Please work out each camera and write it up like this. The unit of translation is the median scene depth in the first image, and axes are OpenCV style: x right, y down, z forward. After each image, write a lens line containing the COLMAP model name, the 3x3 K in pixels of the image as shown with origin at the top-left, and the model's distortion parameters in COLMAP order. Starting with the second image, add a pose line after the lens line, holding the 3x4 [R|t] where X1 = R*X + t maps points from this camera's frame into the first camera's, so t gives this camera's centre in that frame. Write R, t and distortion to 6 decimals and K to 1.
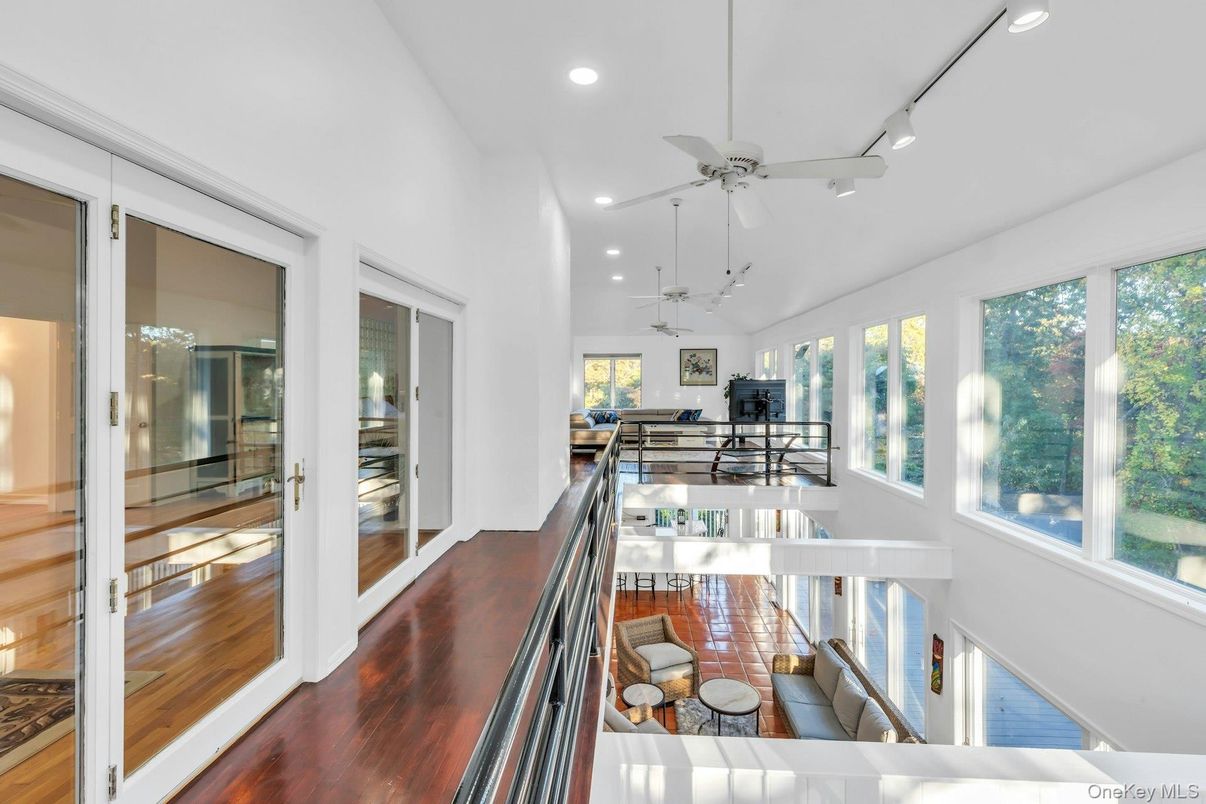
lens RADIAL K [[459.7, 0, 606.6], [0, 459.7, 385.2], [0, 0, 1]] dist [0.000008, 0.000007]
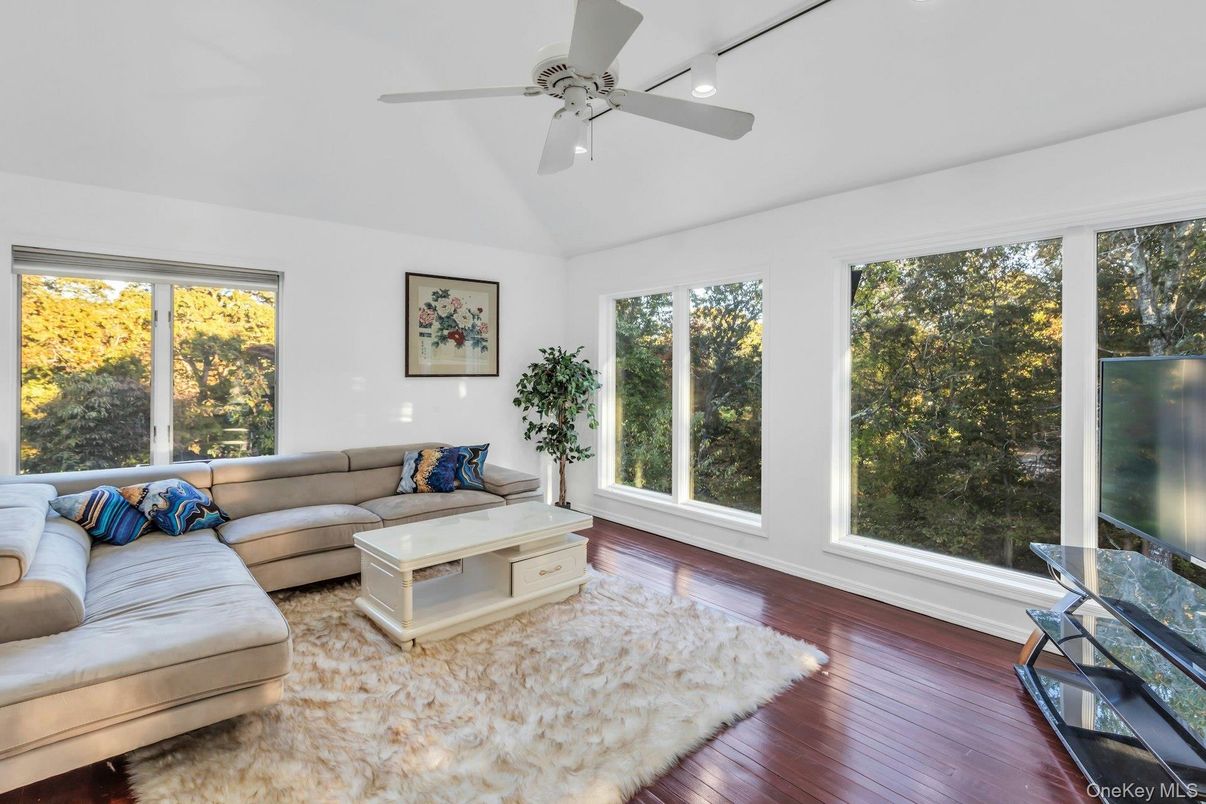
lens RADIAL K [[582.4, 0, 602.5], [0, 582.4, 367.0], [0, 0, 1]] dist [0.000281, 0.000031]
pose [[0.714865, 0.000848, 0.699262, -0.043068], [-0.000785, 1.000000, -0.000410, -0.007008], [-0.699262, -0.000255, 0.714866, 0.581570]]
